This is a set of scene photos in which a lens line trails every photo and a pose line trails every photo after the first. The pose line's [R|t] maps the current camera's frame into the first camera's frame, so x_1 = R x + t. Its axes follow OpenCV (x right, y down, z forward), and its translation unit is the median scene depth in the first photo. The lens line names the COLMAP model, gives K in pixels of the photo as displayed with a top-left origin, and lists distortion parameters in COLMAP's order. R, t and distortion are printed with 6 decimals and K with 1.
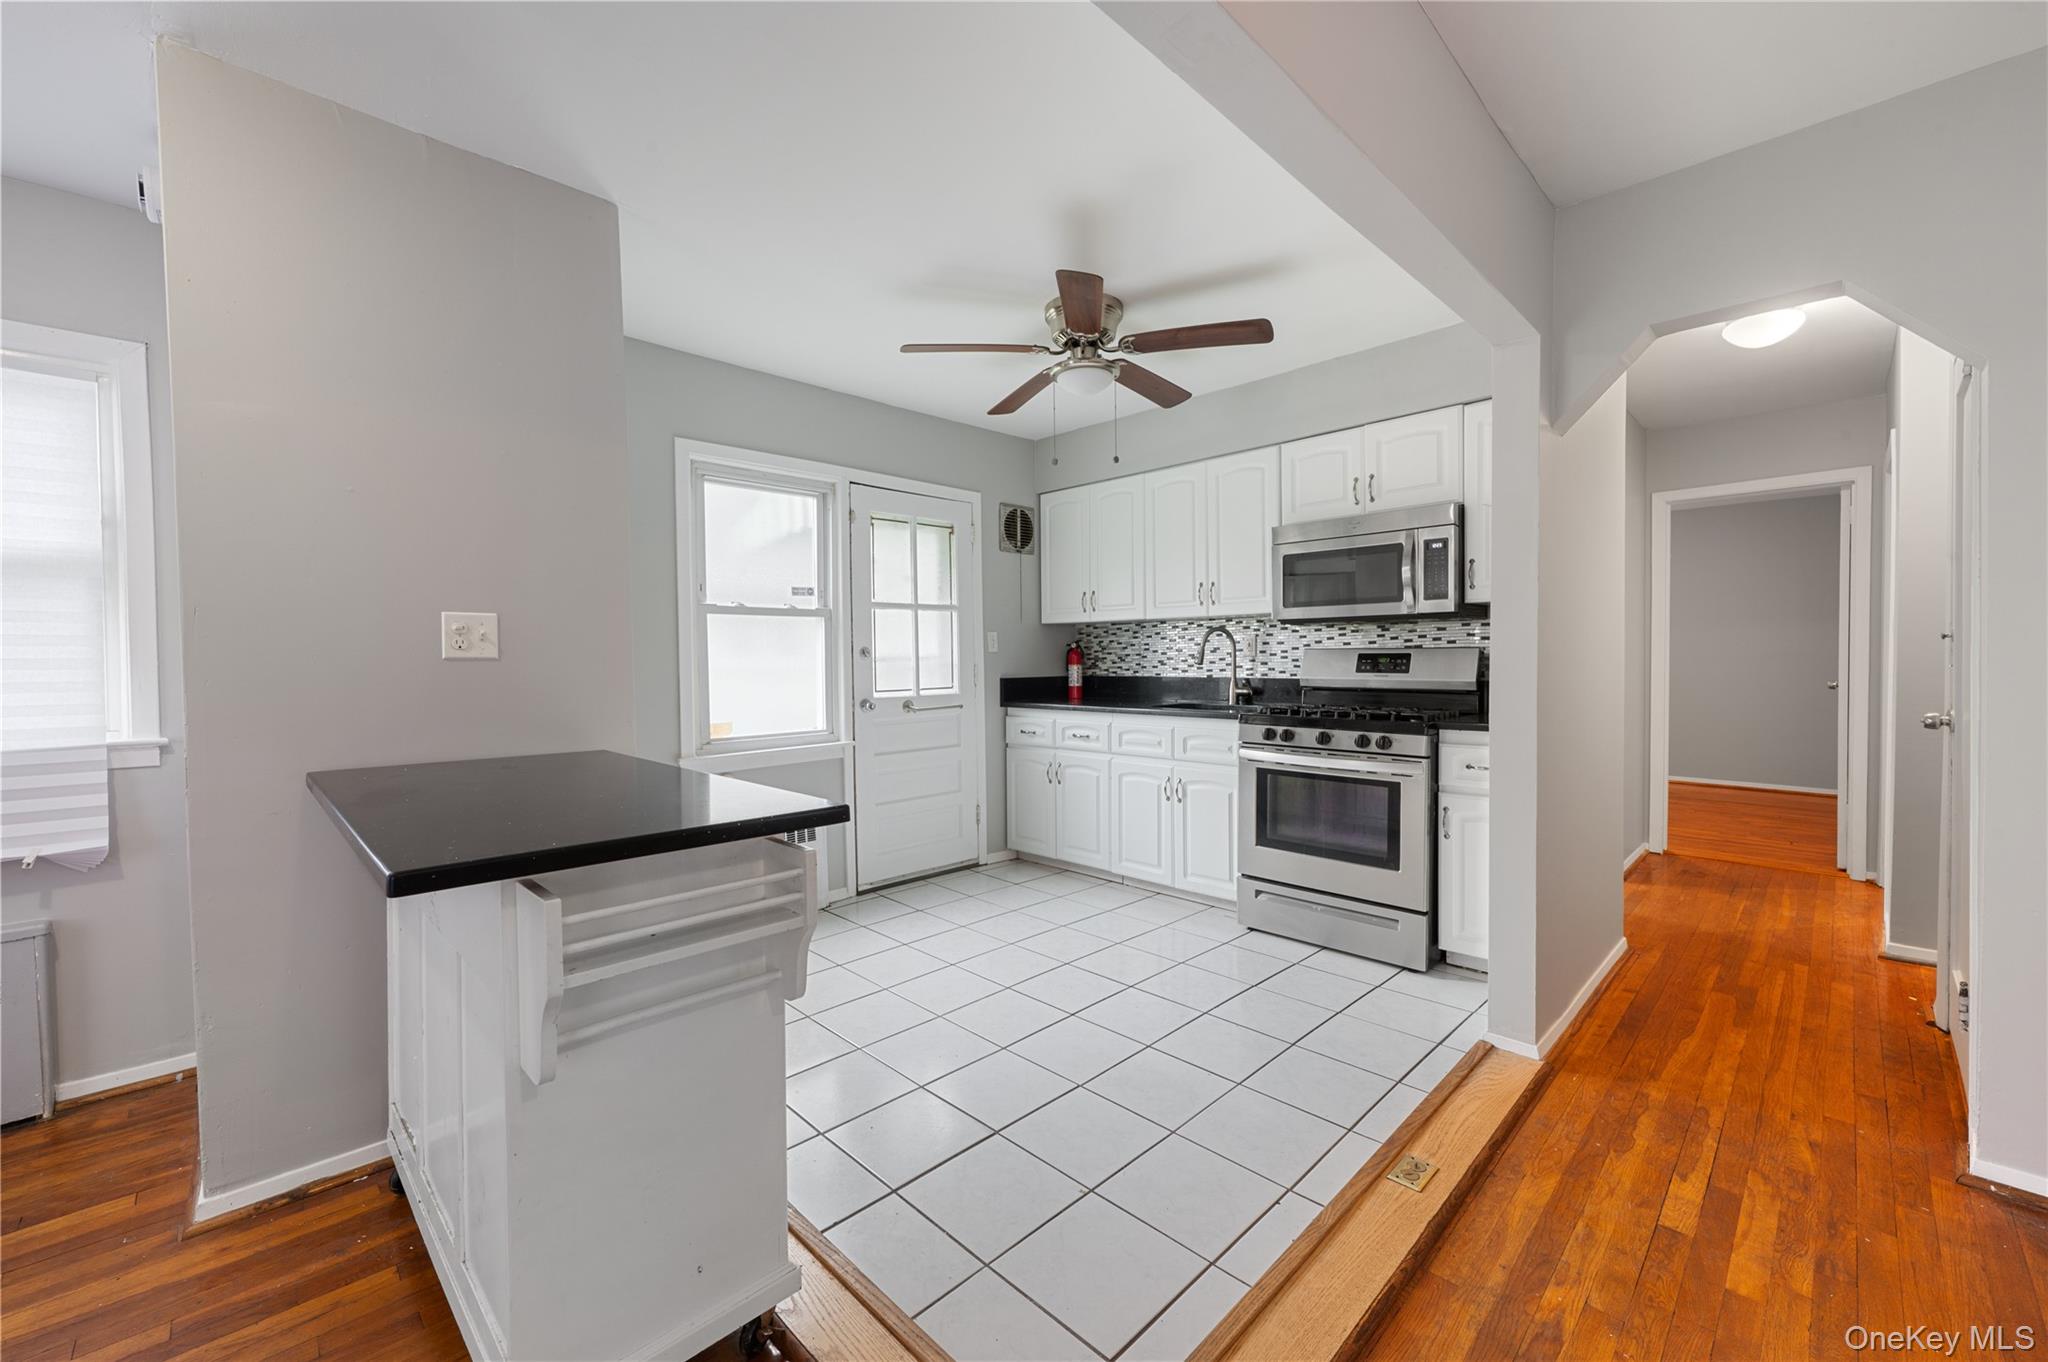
lens RADIAL K [[809.3, 0, 1030.2], [0, 809.3, 678.8], [0, 0, 1]] dist [-0.002126, 0.000330]
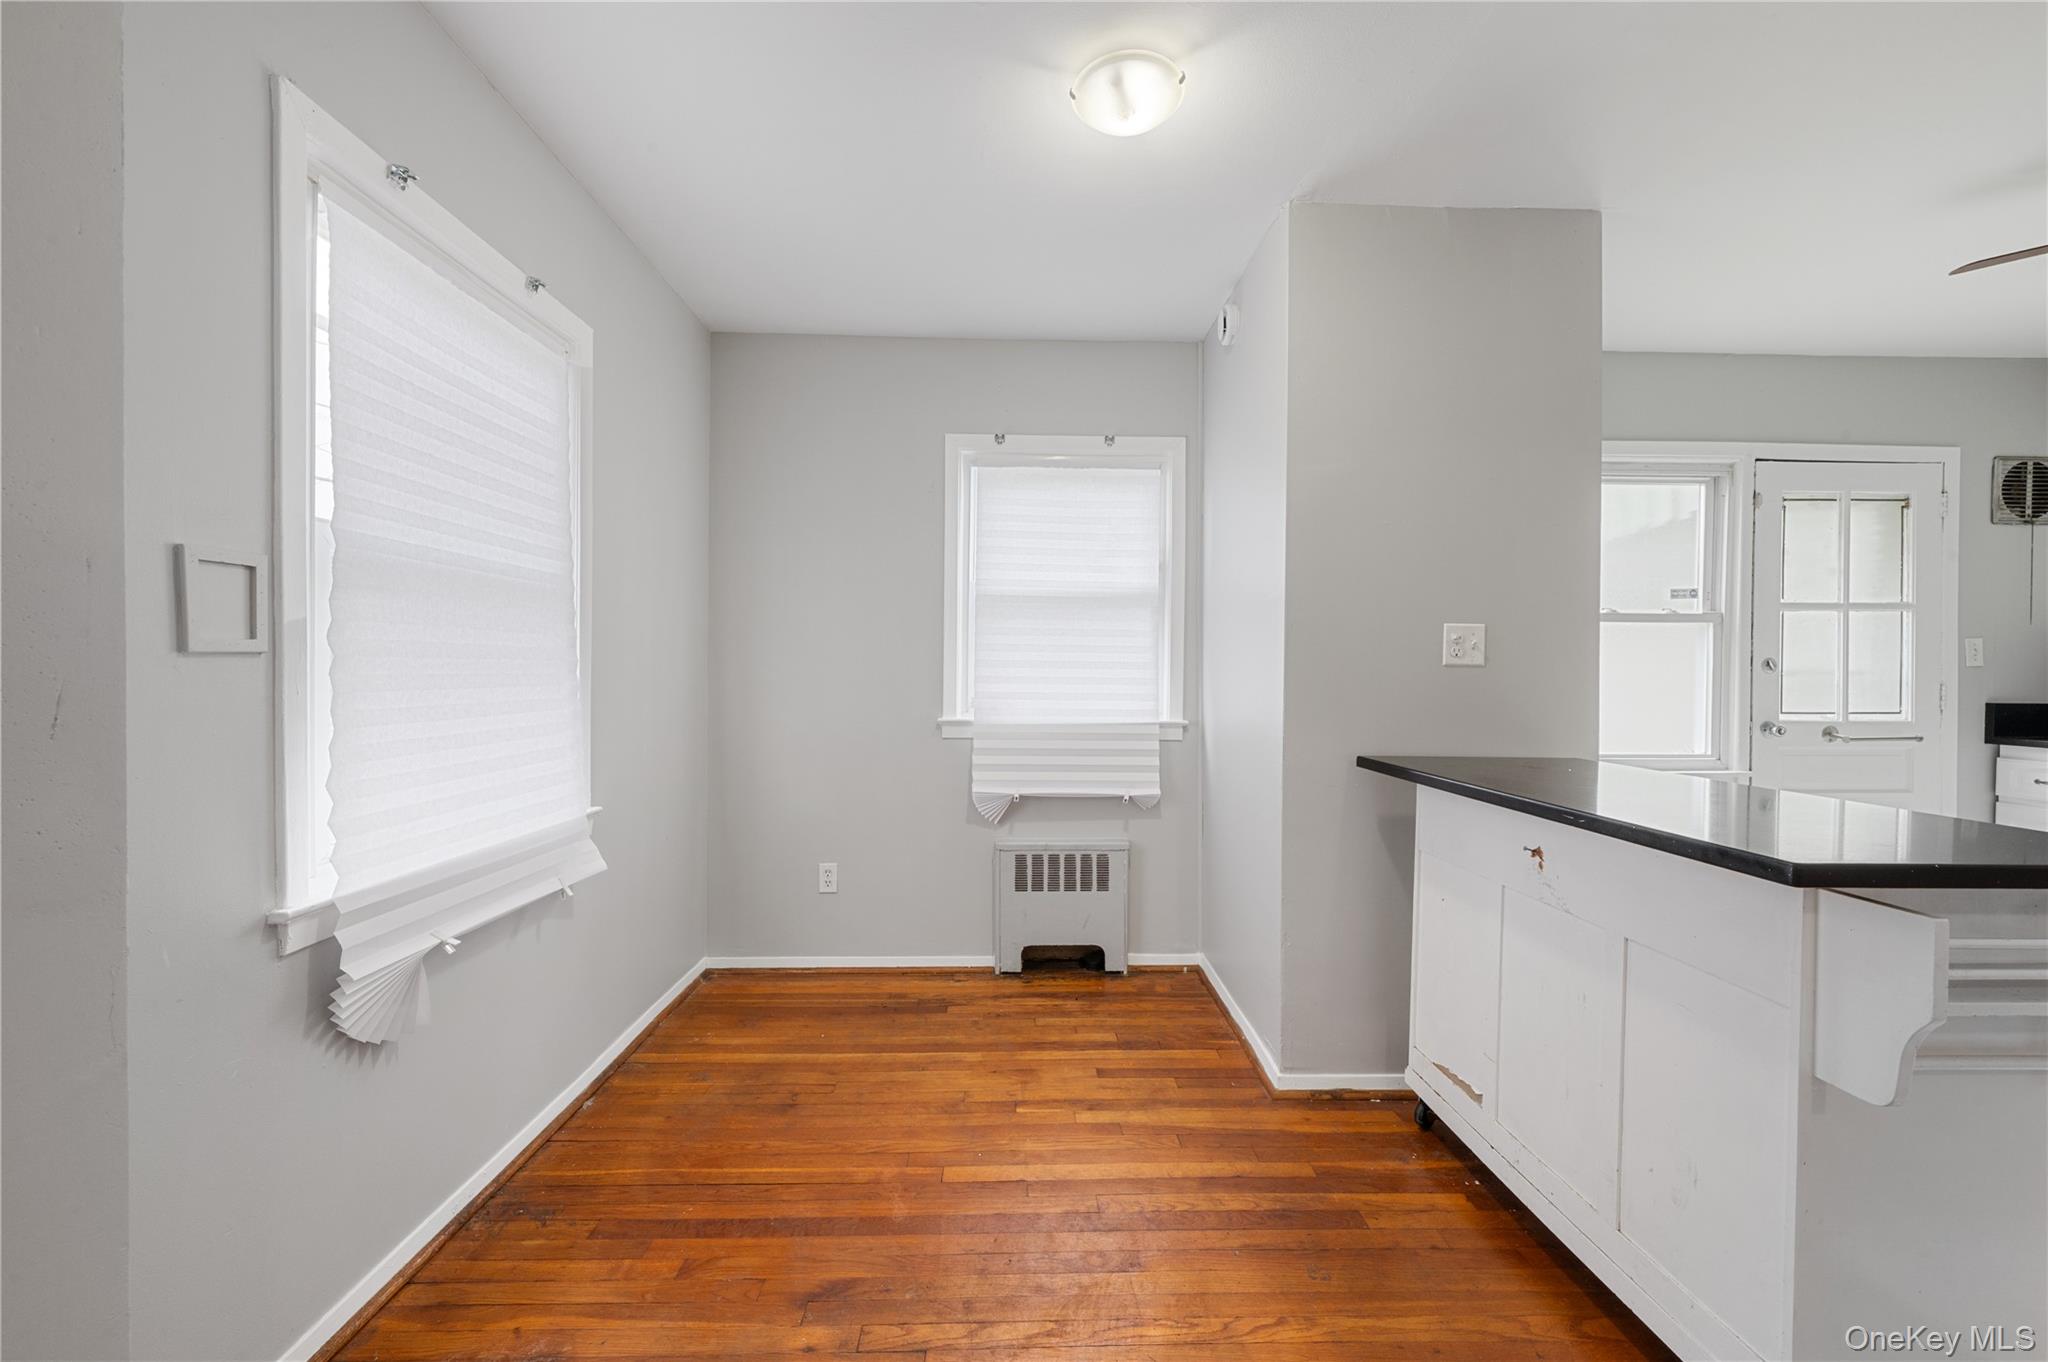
lens RADIAL K [[809.3, 0, 1026.7], [0, 809.3, 677.4], [0, 0, 1]] dist [-0.002126, 0.000330]
pose [[0.723596, 0.021477, -0.689889, -0.188945], [-0.032706, 0.999460, -0.003190, 0.007729], [0.689448, 0.024871, 0.723908, -0.112430]]
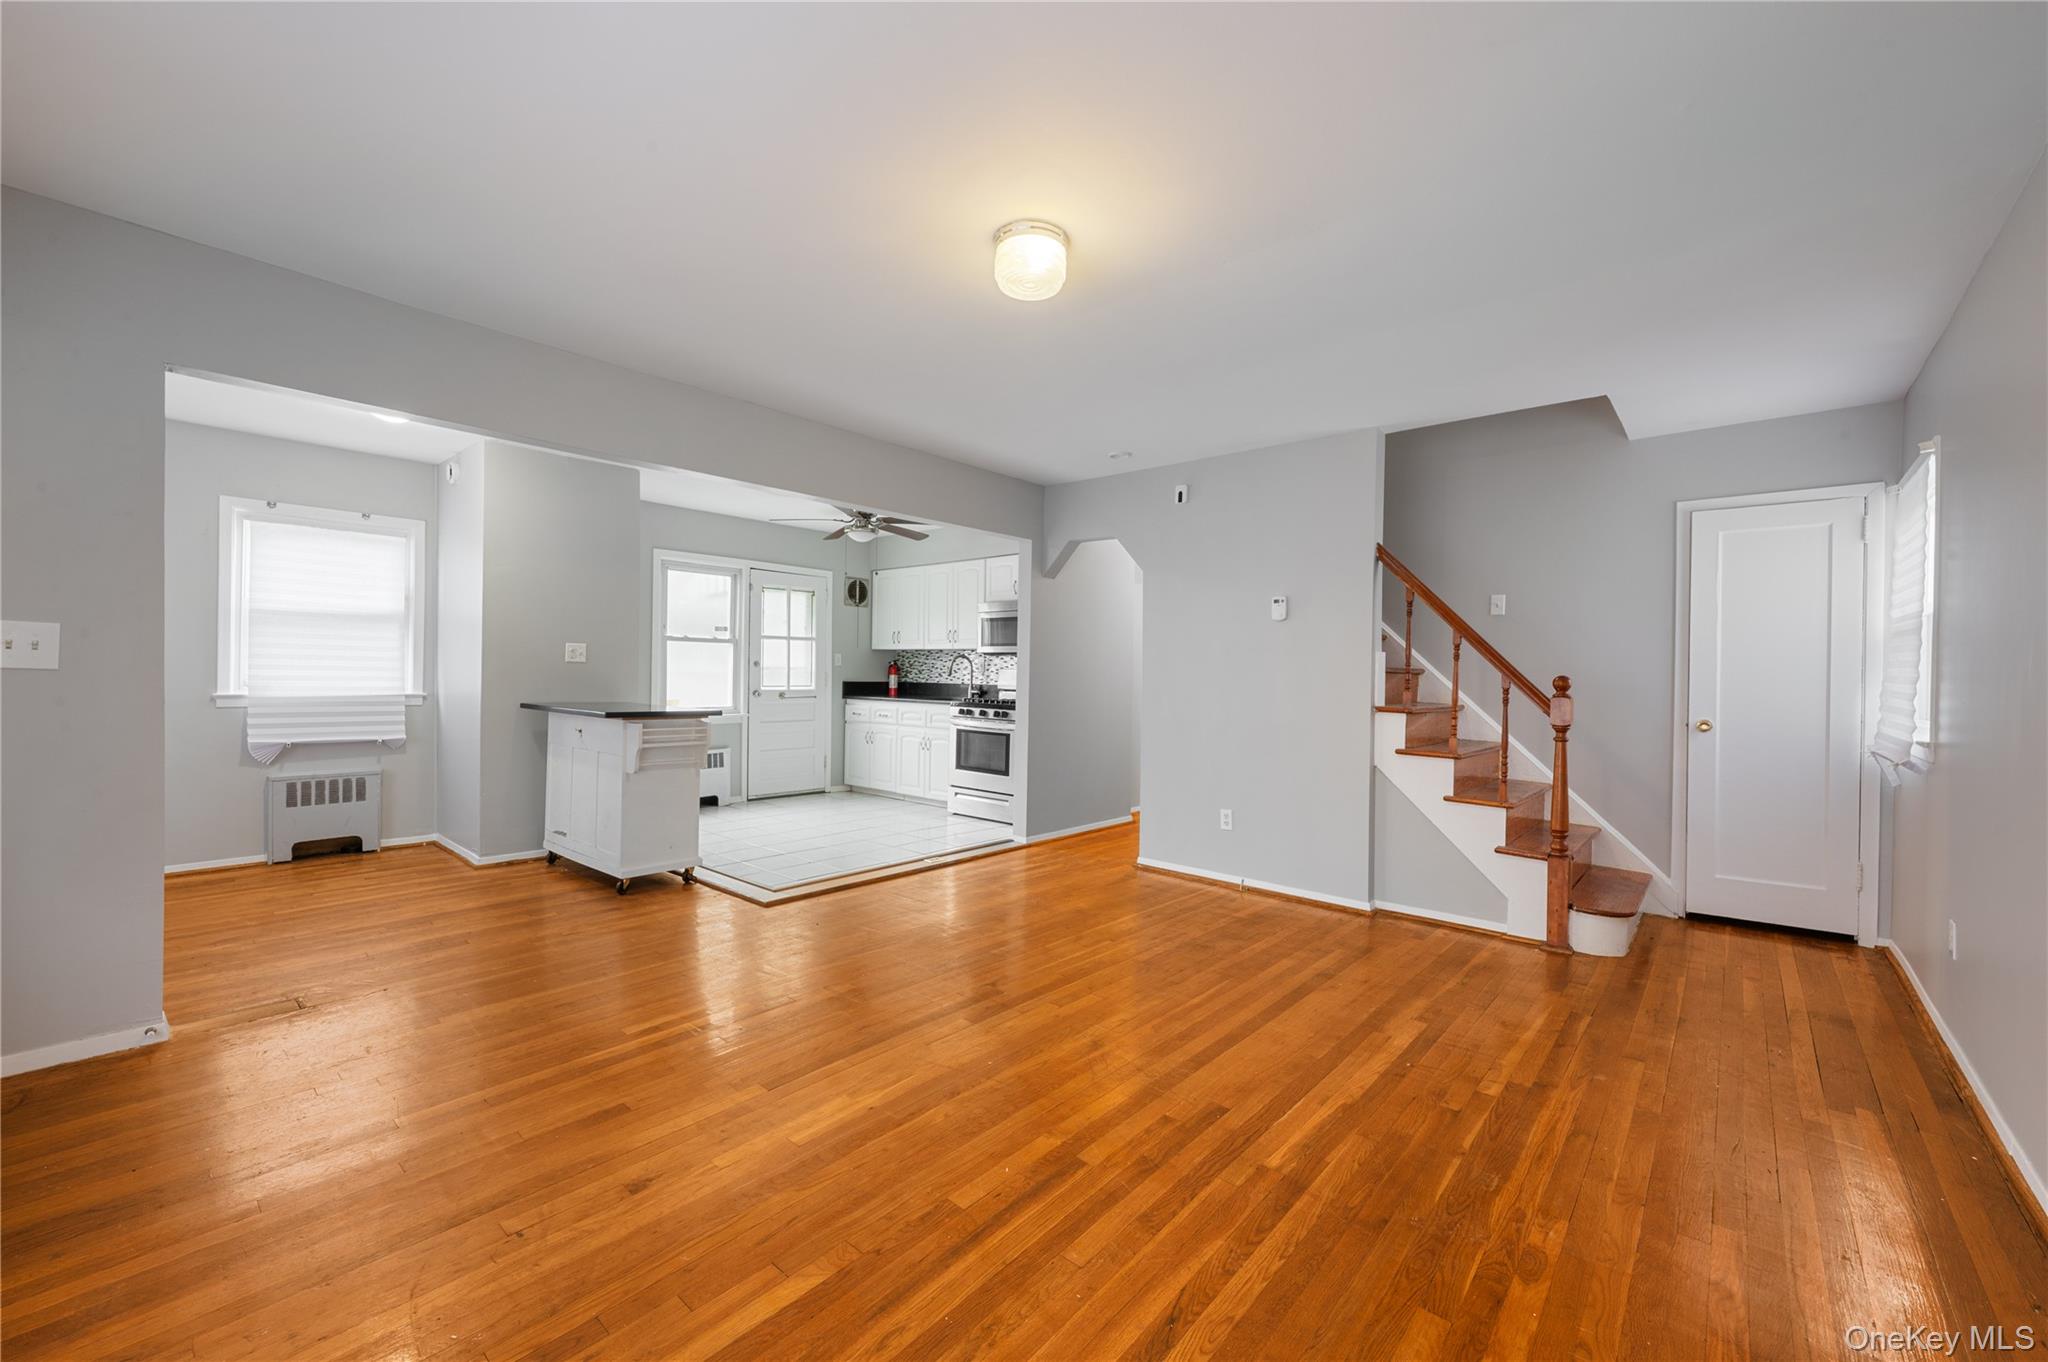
lens RADIAL K [[809.3, 0, 1029.4], [0, 809.3, 679.9], [0, 0, 1]] dist [-0.002126, 0.000330]
pose [[0.997169, 0.026522, 0.070357, 0.273765], [-0.025186, 0.999486, -0.019810, 0.022998], [-0.070847, 0.017982, 0.997325, -0.824488]]
